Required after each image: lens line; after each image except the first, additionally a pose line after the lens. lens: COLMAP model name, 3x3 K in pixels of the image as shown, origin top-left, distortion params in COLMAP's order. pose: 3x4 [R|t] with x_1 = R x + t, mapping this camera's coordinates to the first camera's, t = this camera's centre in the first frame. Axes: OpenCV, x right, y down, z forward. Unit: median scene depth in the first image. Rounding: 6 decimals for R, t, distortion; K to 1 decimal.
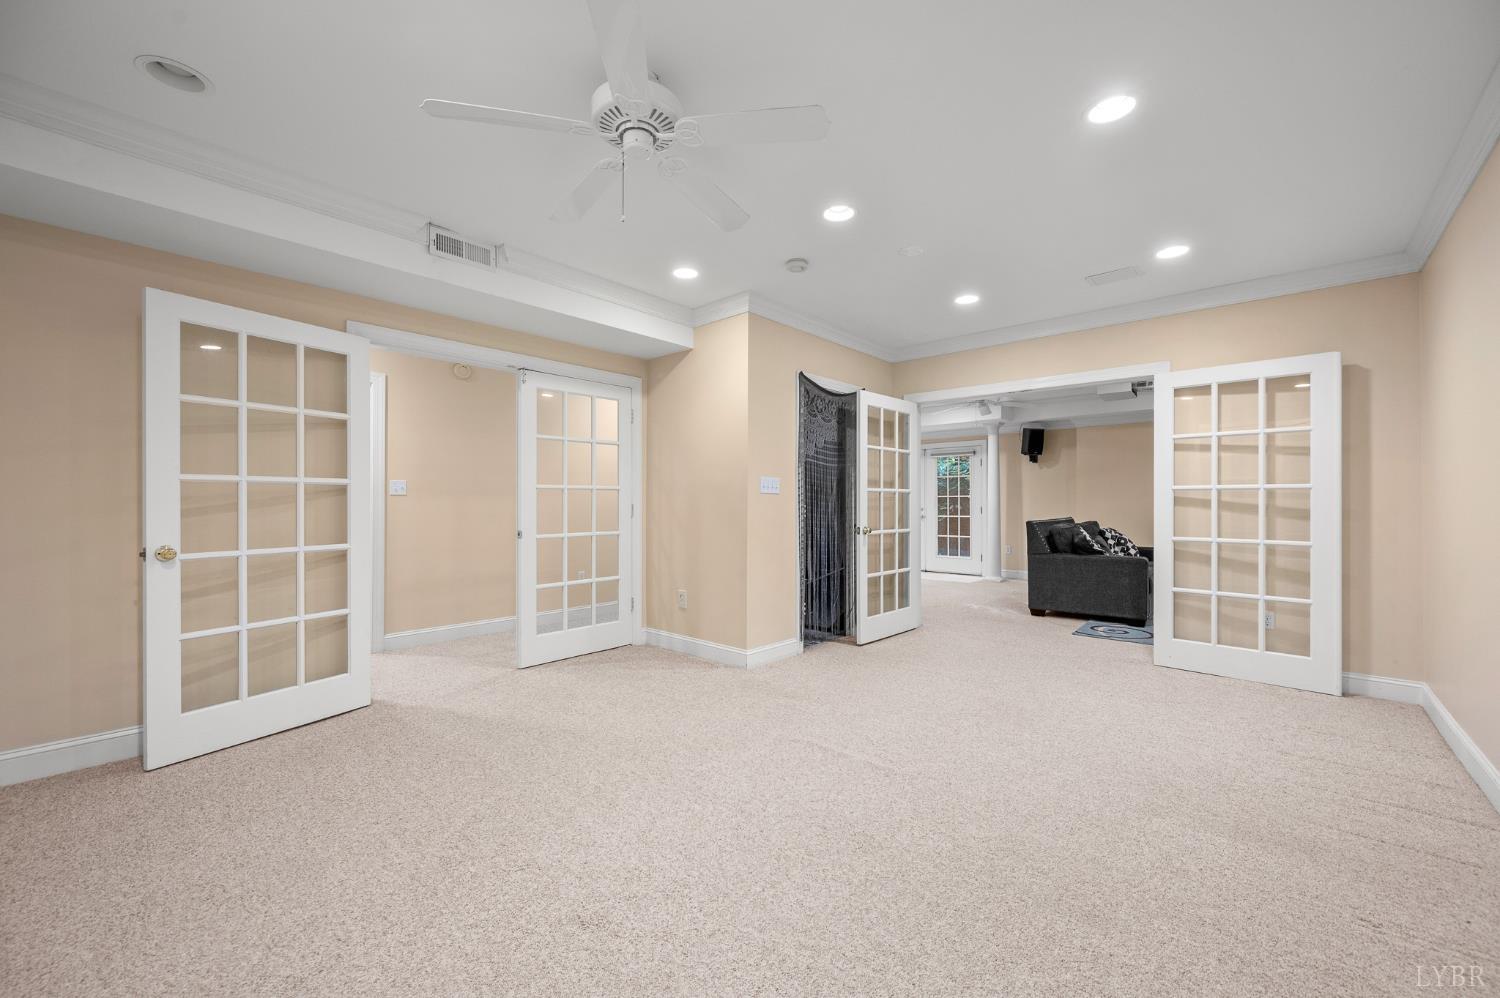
lens RADIAL K [[599.4, 0, 750.6], [0, 599.4, 493.9], [0, 0, 1]] dist [-0.000227, -0.000039]
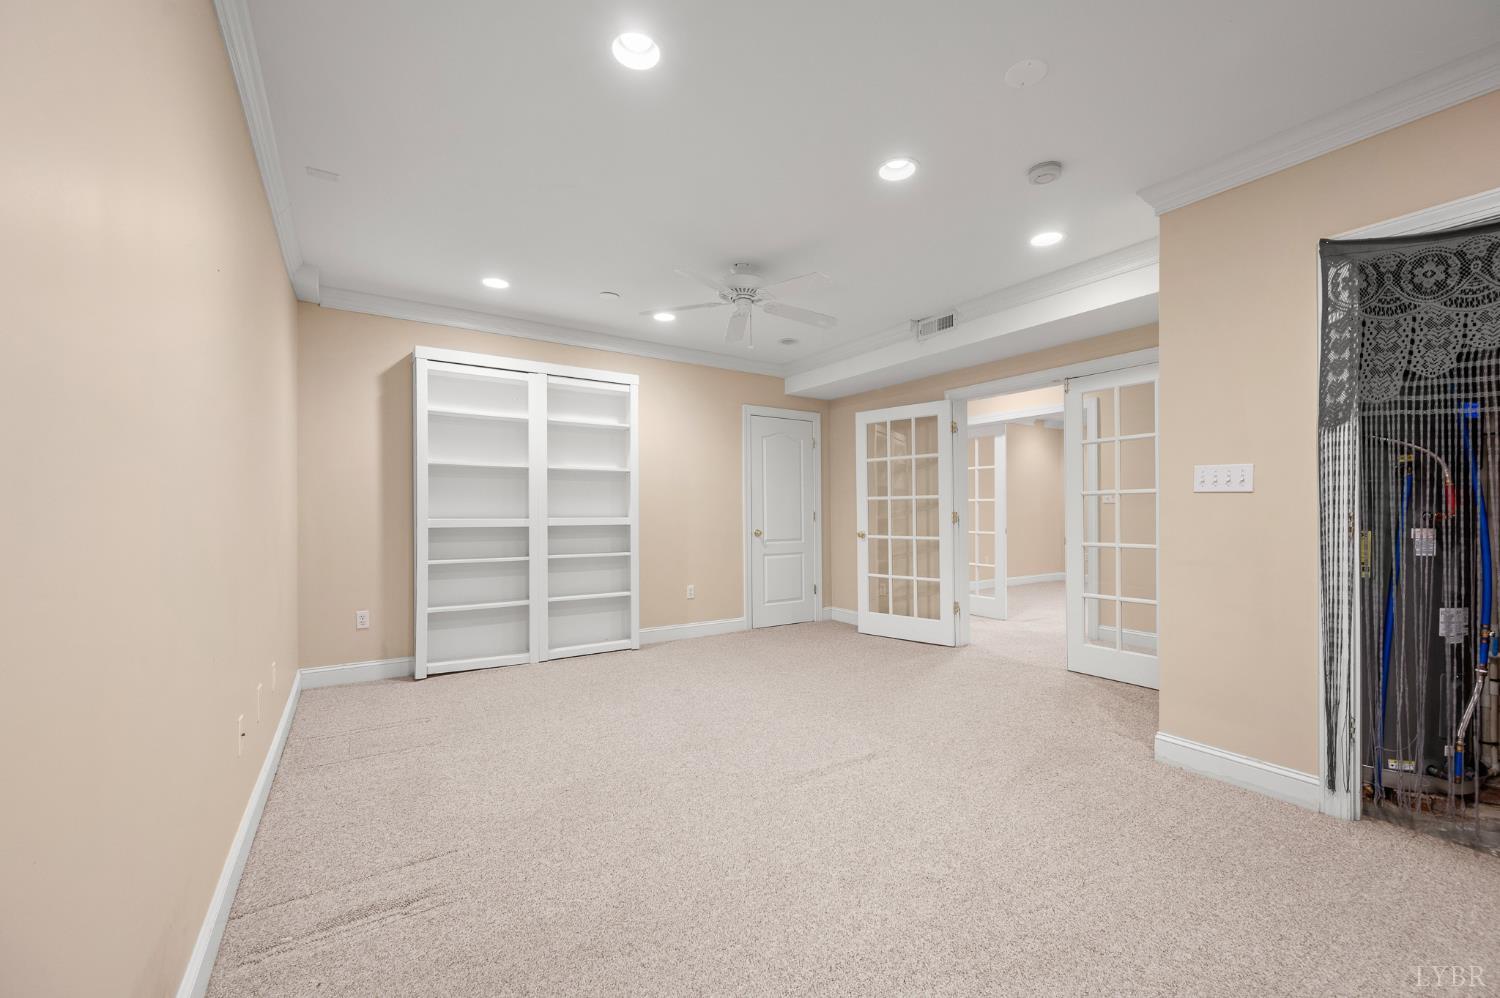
lens RADIAL K [[599.4, 0, 751.3], [0, 599.4, 513.3], [0, 0, 1]] dist [-0.000227, -0.000039]
pose [[-0.266270, 0.001152, -0.963898, 0.888052], [0.015974, 0.999867, -0.003218, 0.018017], [0.963766, -0.016255, -0.266253, 0.882339]]
